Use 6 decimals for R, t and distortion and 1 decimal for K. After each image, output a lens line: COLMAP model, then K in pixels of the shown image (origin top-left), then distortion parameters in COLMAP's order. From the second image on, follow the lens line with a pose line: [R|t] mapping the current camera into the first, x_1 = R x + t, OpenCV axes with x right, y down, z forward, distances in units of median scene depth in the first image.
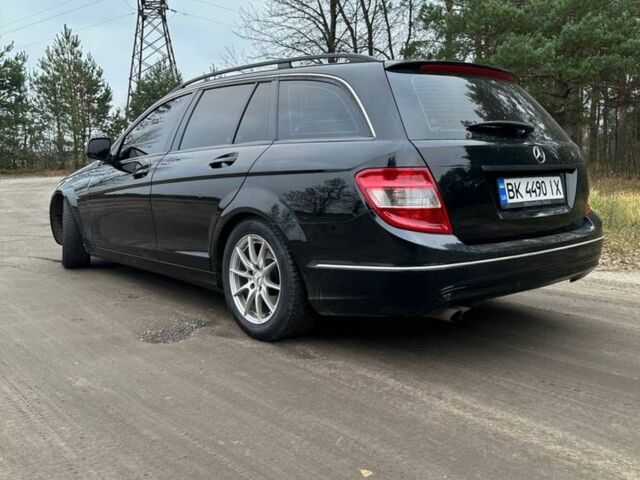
lens RADIAL K [[605.8, 0, 286.7], [0, 605.8, 246.9], [0, 0, 1]] dist [0.031500, 0.000000]
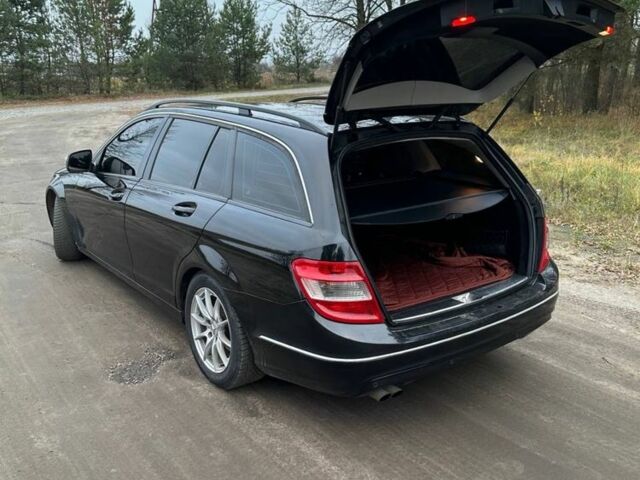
lens RADIAL K [[605.8, 0, 289.2], [0, 605.8, 241.5], [0, 0, 1]] dist [0.031500, 0.000000]
pose [[0.998673, 0.013449, -0.049712, 0.025899], [-0.006572, 0.990688, 0.135992, -0.047619], [0.051078, -0.135485, 0.989462, -0.001412]]
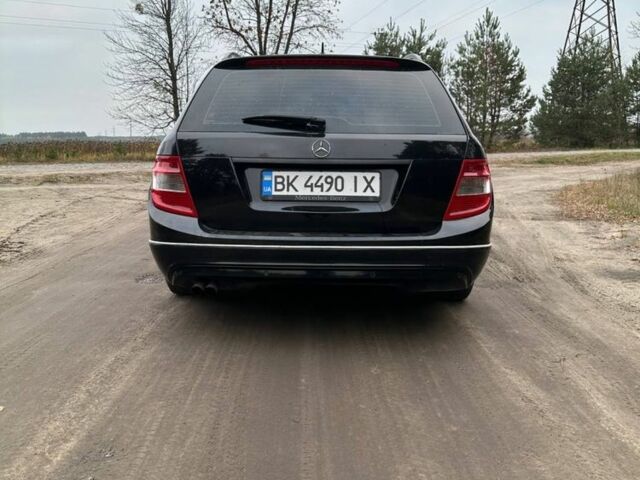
lens RADIAL K [[605.8, 0, 309.8], [0, 605.8, 235.1], [0, 0, 1]] dist [0.031500, 0.000000]
pose [[0.770367, 0.115359, -0.627078, 0.177650], [-0.106429, 0.992964, 0.051919, -0.011108], [0.628655, 0.026743, 0.777225, 0.044907]]
